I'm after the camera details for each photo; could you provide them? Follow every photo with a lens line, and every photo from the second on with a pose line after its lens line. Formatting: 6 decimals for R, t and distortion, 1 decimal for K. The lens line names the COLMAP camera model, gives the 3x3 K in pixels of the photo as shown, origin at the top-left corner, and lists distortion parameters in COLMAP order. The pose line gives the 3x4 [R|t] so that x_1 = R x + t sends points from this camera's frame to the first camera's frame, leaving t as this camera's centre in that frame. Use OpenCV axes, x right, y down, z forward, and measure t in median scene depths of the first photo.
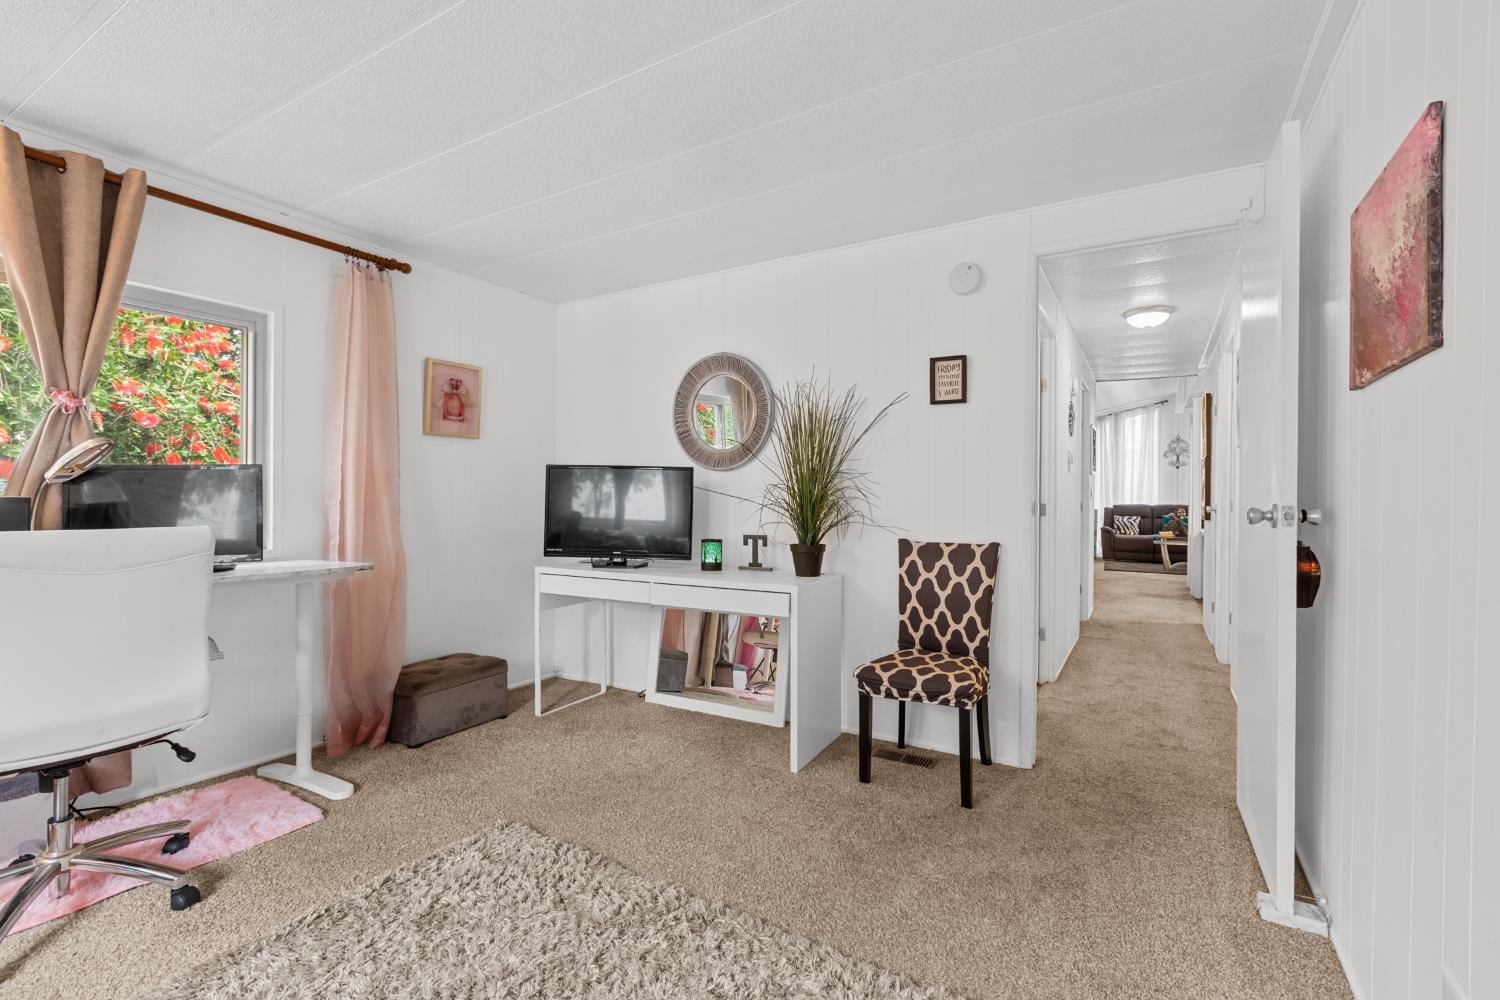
lens RADIAL K [[664.6, 0, 750.0], [0, 664.6, 500.0], [0, 0, 1]] dist [-0.003059, -0.000562]
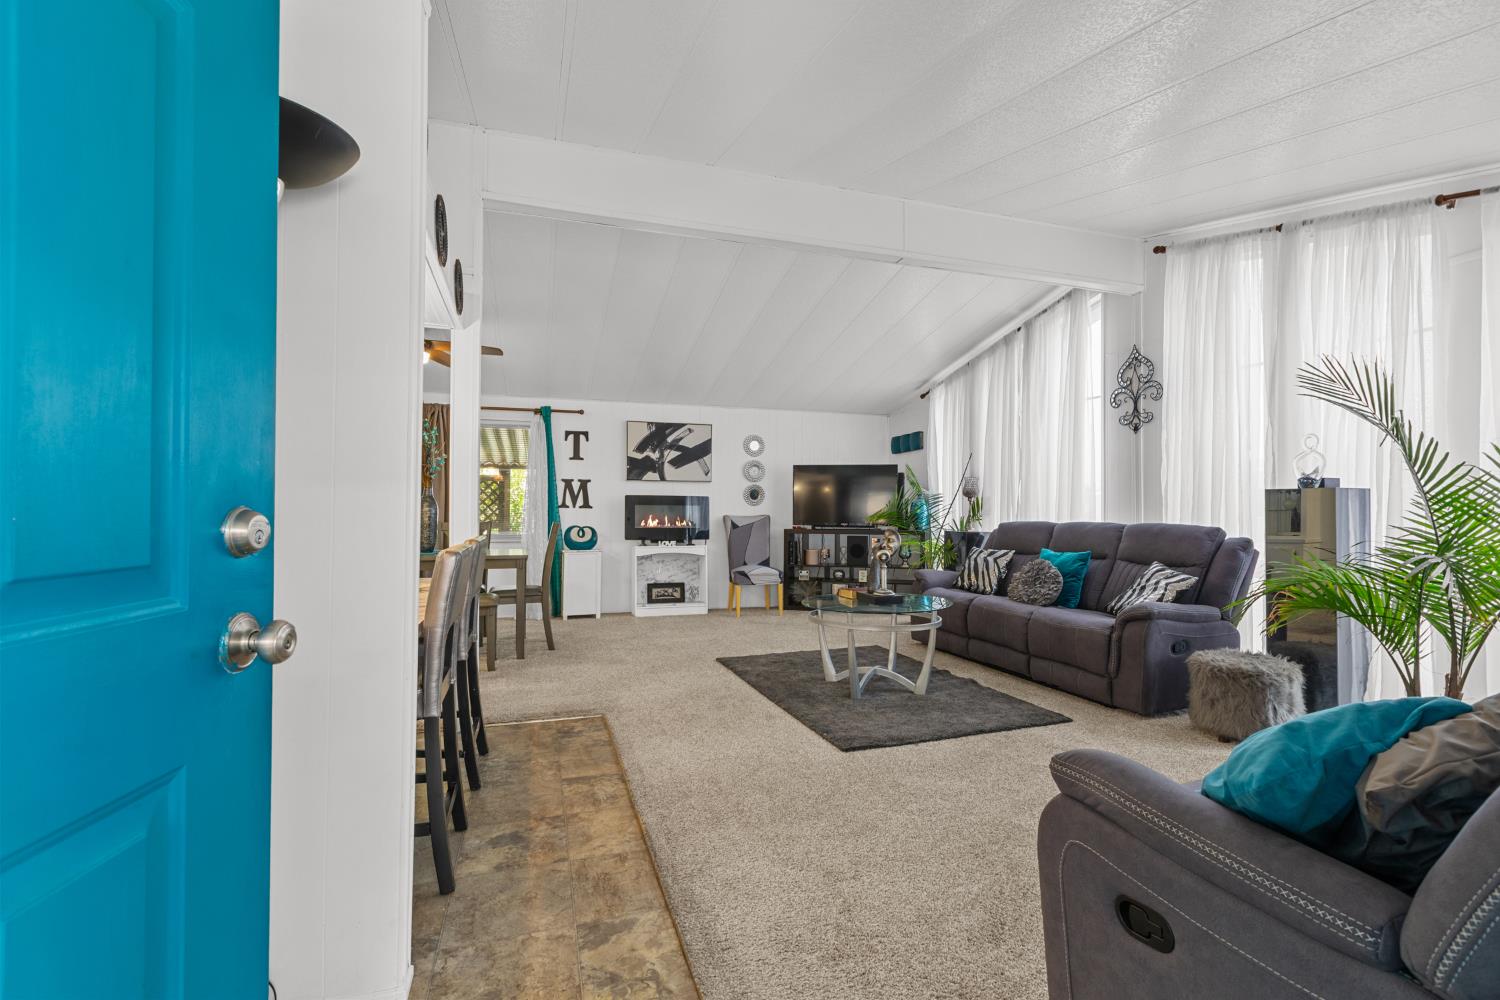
lens RADIAL K [[664.6, 0, 750.0], [0, 664.6, 500.0], [0, 0, 1]] dist [-0.003059, -0.000562]
pose [[0.751542, -0.004994, -0.659666, 0.719880], [-0.021056, 0.999280, -0.031553, 0.010384], [0.659349, 0.037604, 0.750896, 0.545471]]
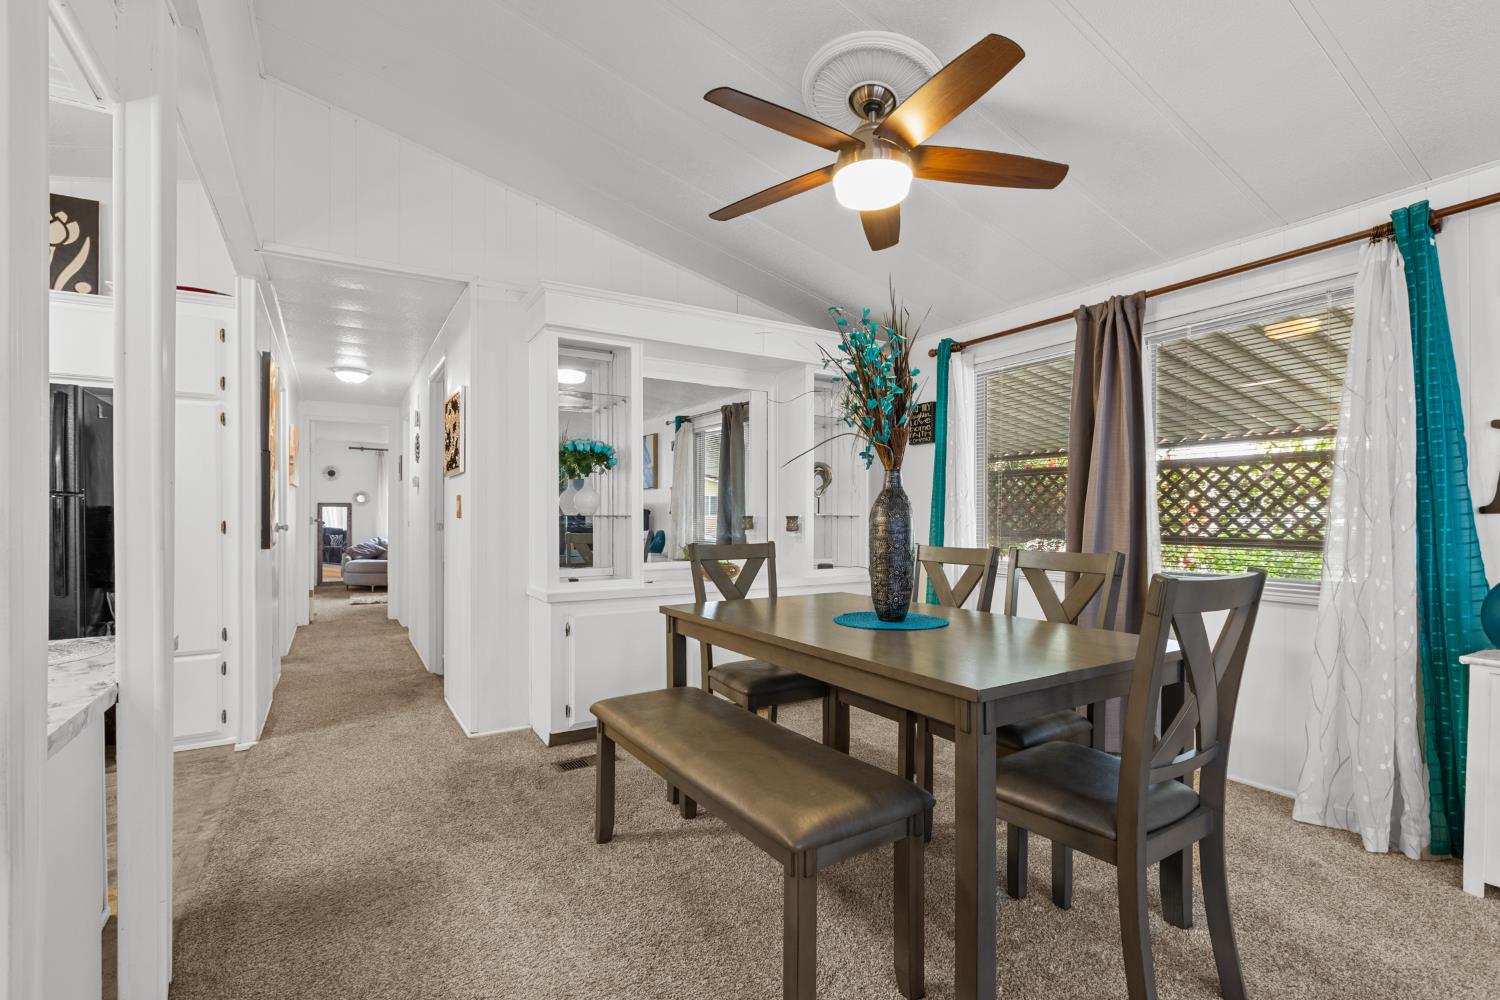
lens RADIAL K [[664.7, 0, 749.6], [0, 664.7, 515.6], [0, 0, 1]] dist [-0.002156, -0.000410]
pose [[-0.451870, 0.004134, -0.892074, 0.469611], [-0.018140, 0.999740, 0.013821, 0.004110], [0.891899, 0.022427, -0.451677, 0.770772]]
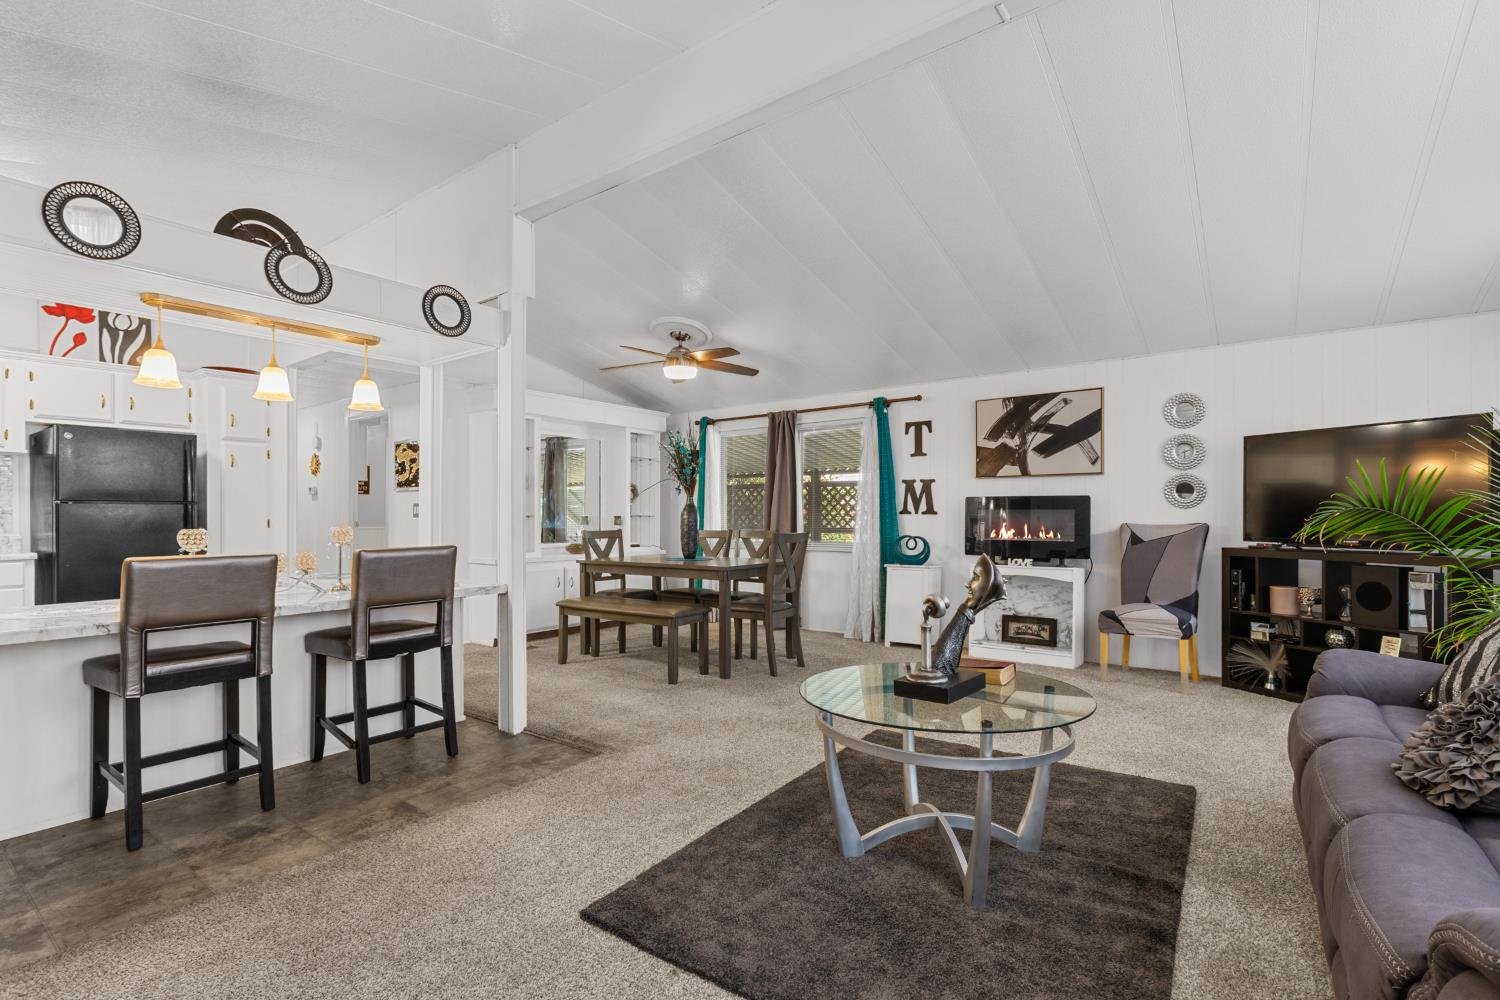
lens RADIAL K [[689.5, 0, 740.2], [0, 689.5, 511.4], [0, 0, 1]] dist [0.000375, -0.000295]
pose [[-0.102009, -0.002634, -0.994780, 0.734727], [-0.019671, 0.999806, -0.000630, 0.003104], [0.994589, 0.019504, -0.102041, 0.801988]]
